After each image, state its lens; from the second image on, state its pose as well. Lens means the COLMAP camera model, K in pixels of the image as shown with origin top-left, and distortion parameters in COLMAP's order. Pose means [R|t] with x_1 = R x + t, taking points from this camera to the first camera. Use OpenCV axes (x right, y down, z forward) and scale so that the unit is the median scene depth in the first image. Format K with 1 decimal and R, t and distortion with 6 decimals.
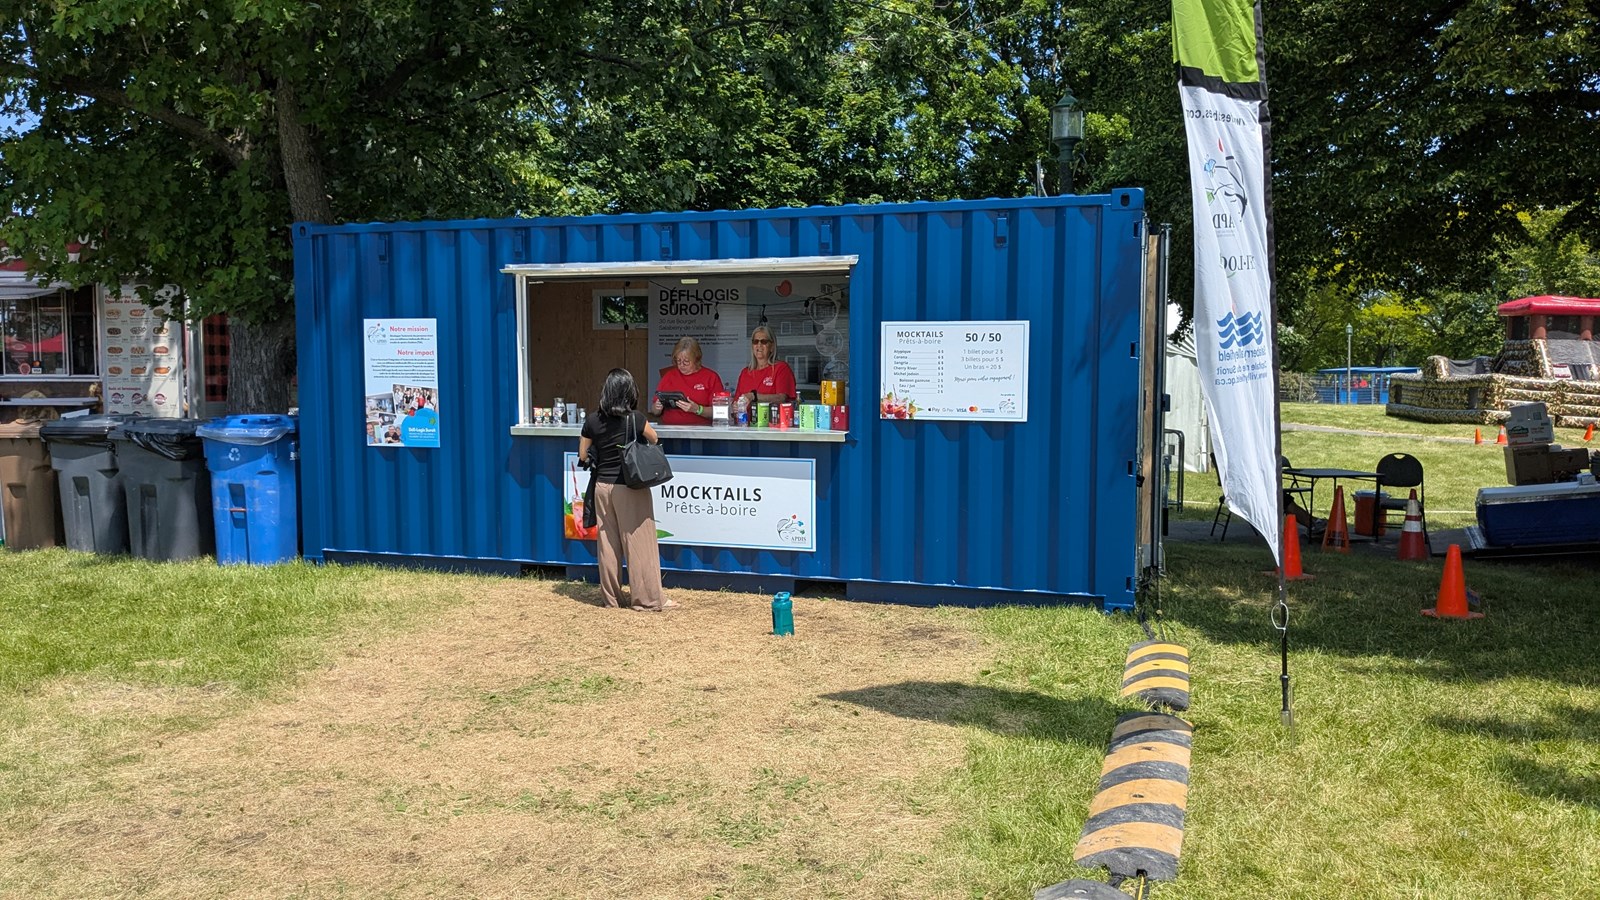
lens RADIAL K [[1313.9, 0, 798.7], [0, 1313.9, 453.4], [0, 0, 1]] dist [-0.005378, -0.003824]
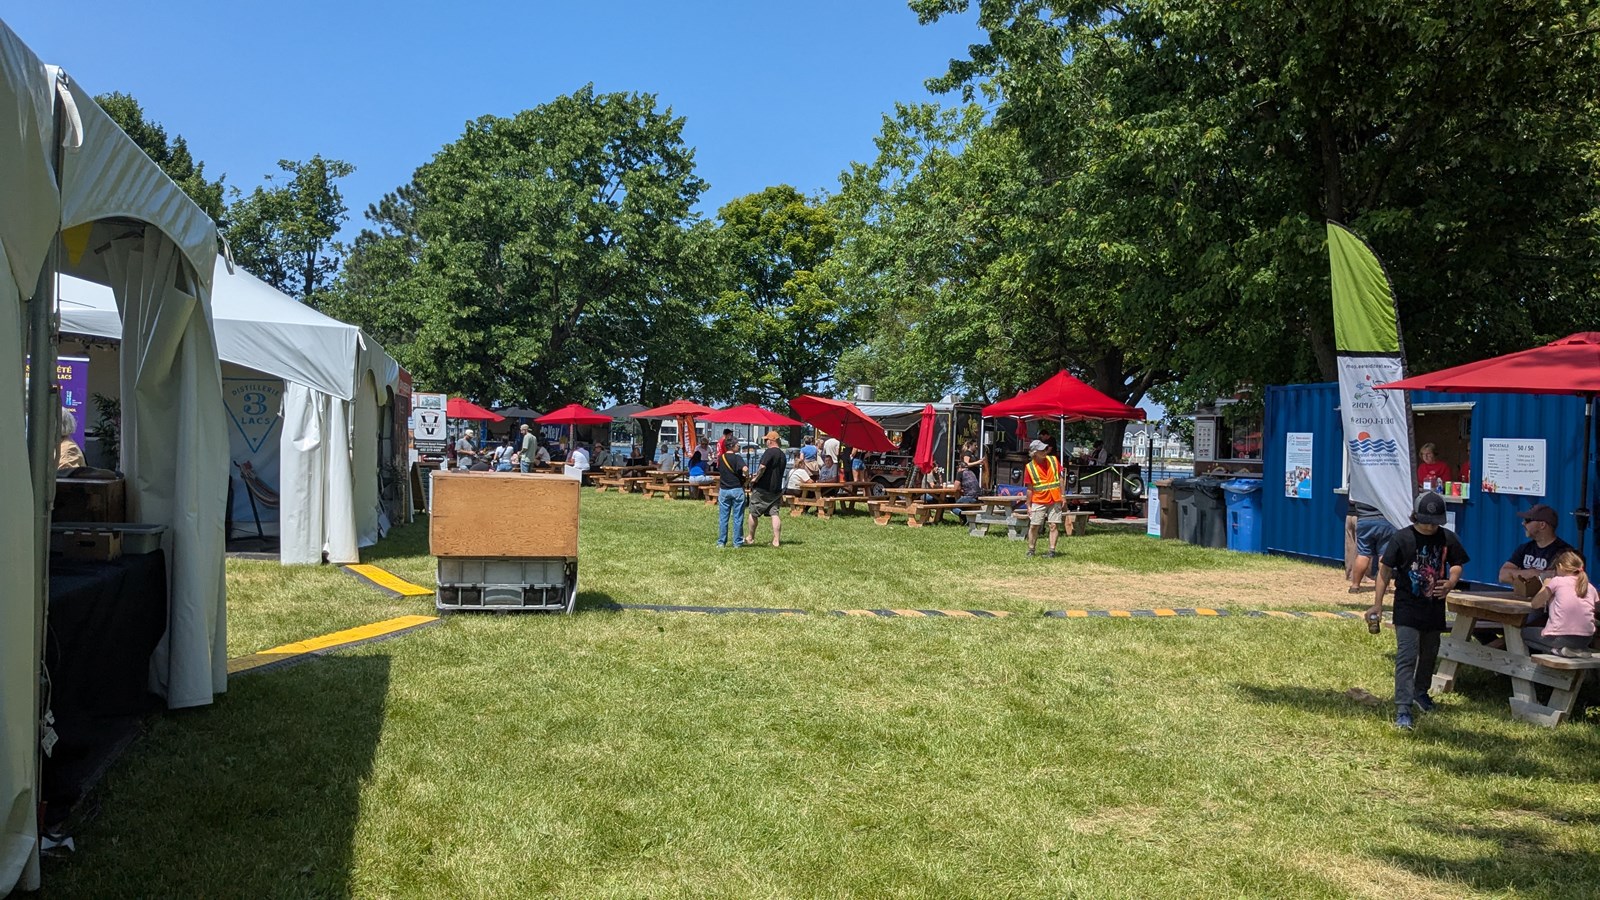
lens RADIAL K [[1313.9, 0, 799.8], [0, 1313.9, 448.0], [0, 0, 1]] dist [-0.005378, -0.003824]
pose [[0.503867, 0.019650, -0.863558, 1.026975], [-0.085181, 0.995999, -0.027038, 0.038083], [0.859571, 0.087183, 0.503525, -0.643990]]
